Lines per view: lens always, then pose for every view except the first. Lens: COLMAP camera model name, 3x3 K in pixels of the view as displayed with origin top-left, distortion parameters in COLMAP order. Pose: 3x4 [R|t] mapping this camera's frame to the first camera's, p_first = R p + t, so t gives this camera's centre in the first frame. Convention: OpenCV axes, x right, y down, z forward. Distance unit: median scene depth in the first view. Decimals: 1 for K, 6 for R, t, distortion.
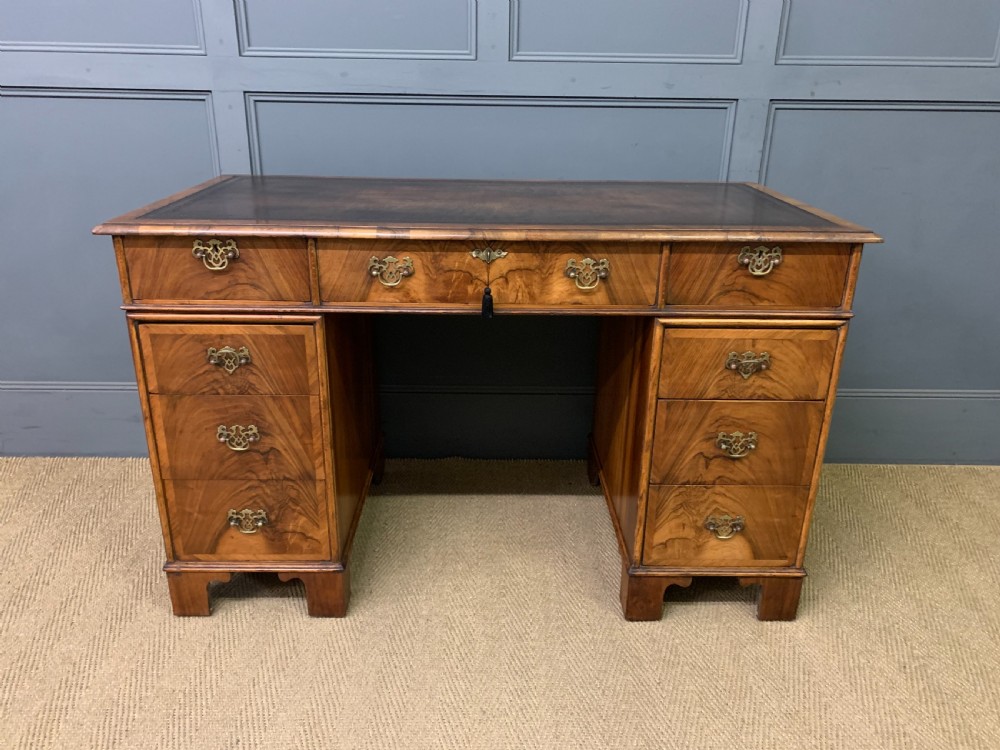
lens RADIAL K [[760.1, 0, 494.8], [0, 760.1, 374.9], [0, 0, 1]] dist [0.019302, 0.003277]
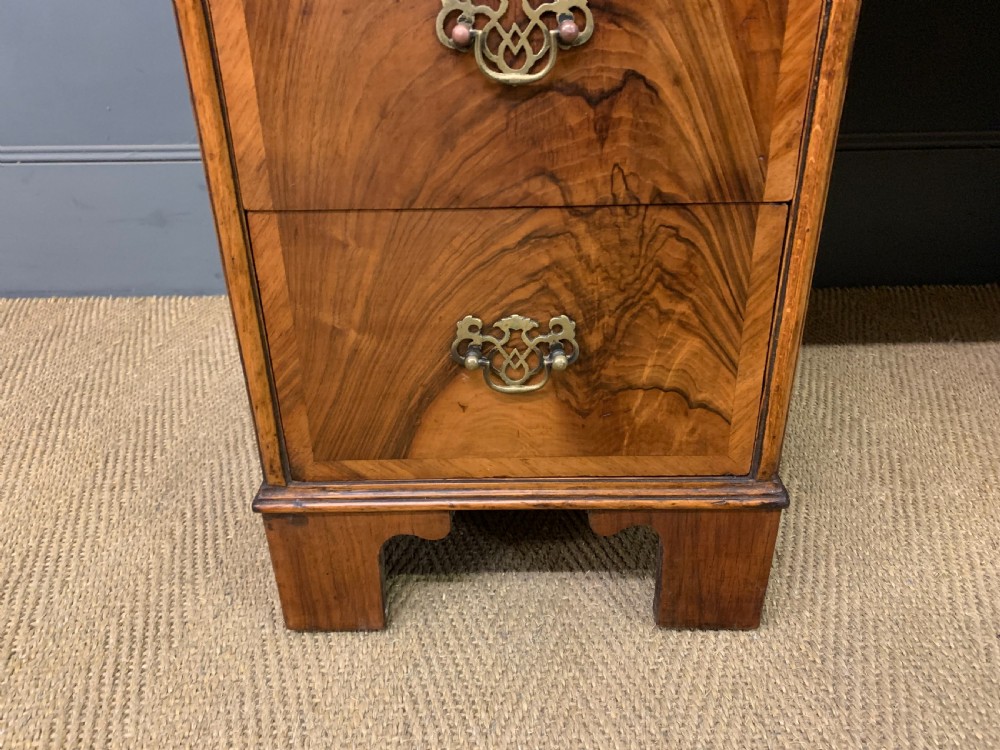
lens RADIAL K [[761.4, 0, 500.2], [0, 761.4, 364.3], [0, 0, 1]] dist [0.081033, -0.085814]
pose [[0.999206, -0.020922, -0.033893, -0.322973], [0.023845, 0.995810, 0.088286, 0.169744], [0.031904, -0.089024, 0.995518, 0.691978]]
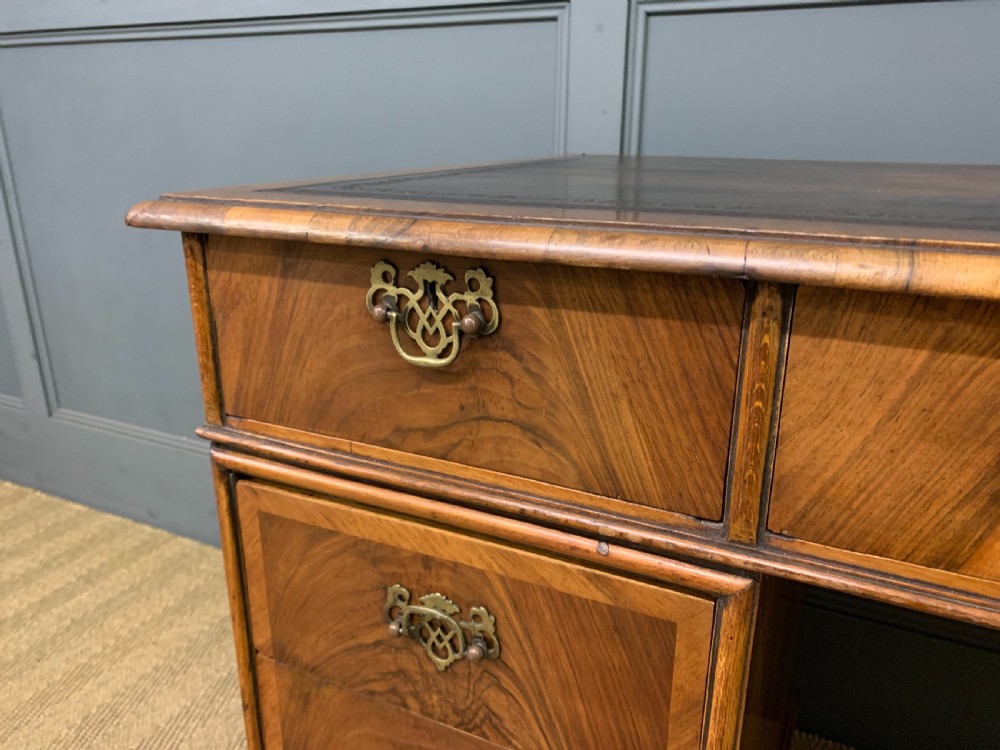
lens RADIAL K [[778.7, 0, 500.0], [0, 778.7, 375.0], [0, 0, 1]] dist [0.011593, -0.002036]
pose [[0.888849, 0.131064, -0.439055, -0.178304], [-0.158945, 0.986914, -0.027170, -0.114474], [0.429748, 0.093935, 0.898049, 0.647532]]
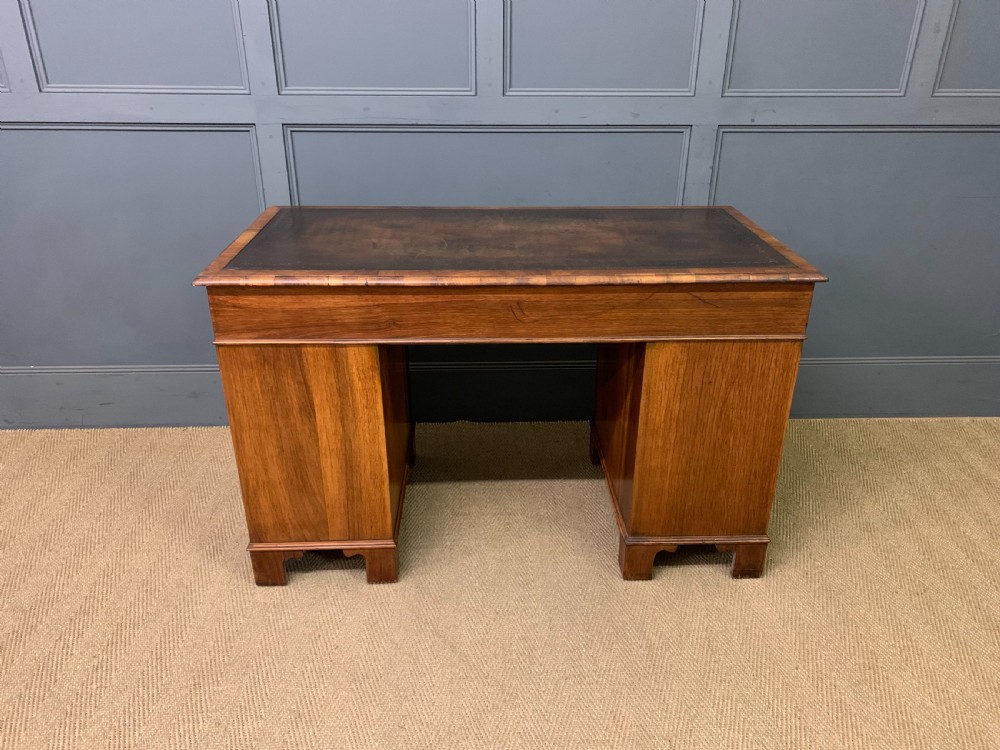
lens RADIAL K [[757.5, 0, 502.0], [0, 757.5, 385.2], [0, 0, 1]] dist [0.027420, -0.002911]
pose [[0.999447, -0.020375, 0.026297, -0.030046], [0.018180, 0.996535, 0.081164, -0.067056], [-0.027860, -0.080641, 0.996354, -0.293605]]
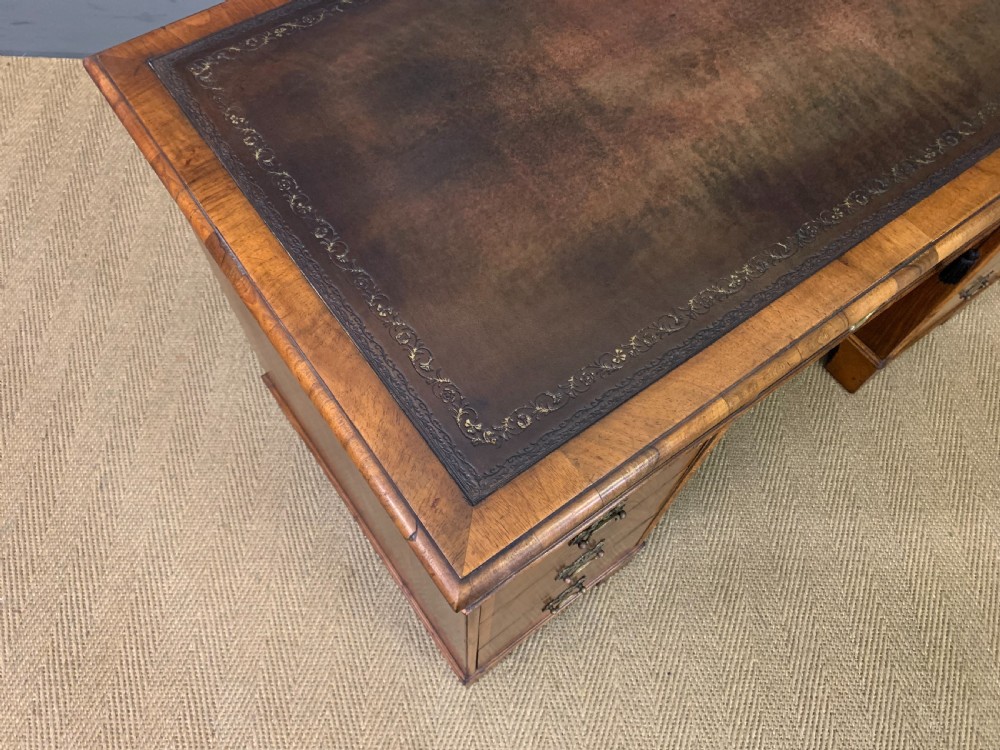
lens RADIAL K [[764.2, 0, 497.2], [0, 764.2, 360.6], [0, 0, 1]] dist [0.004735, 0.011641]
pose [[0.999564, 0.027934, 0.009619, -0.139245], [-0.027480, 0.759553, 0.649864, -0.303118], [0.010847, -0.649845, 0.759989, 0.215747]]
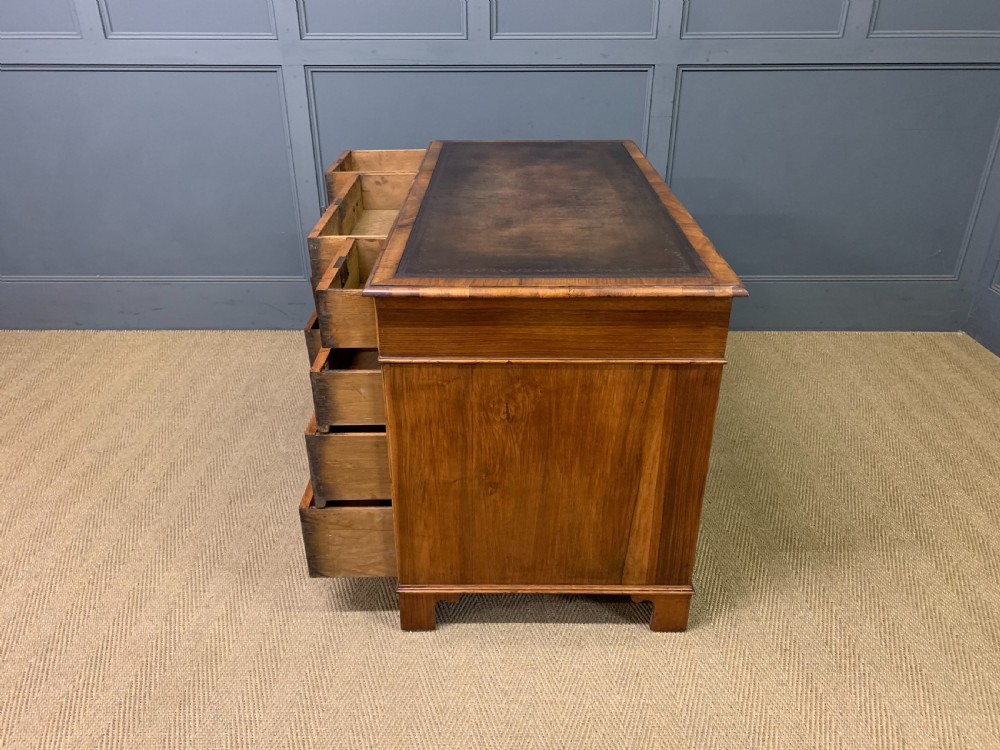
lens RADIAL K [[754.1, 0, 494.7], [0, 754.1, 376.3], [0, 0, 1]] dist [0.018289, 0.009446]
pose [[0.999707, -0.007060, -0.023134, 0.068180], [0.009545, 0.993983, 0.109117, 0.067147], [0.022225, -0.109306, 0.993760, -0.570658]]
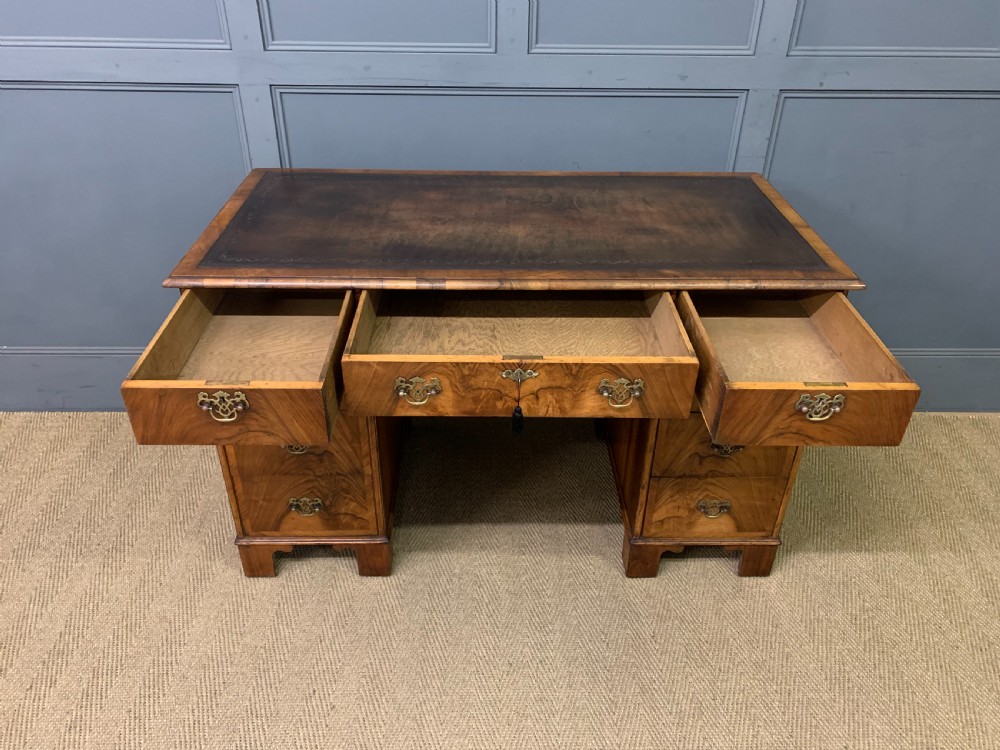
lens RADIAL K [[757.4, 0, 499.7], [0, 757.4, 372.7], [0, 0, 1]] dist [0.026870, -0.005735]
pose [[0.999969, -0.004560, 0.006427, -0.034309], [0.003242, 0.981401, 0.191942, -0.233777], [-0.007183, -0.191915, 0.981385, -0.105099]]
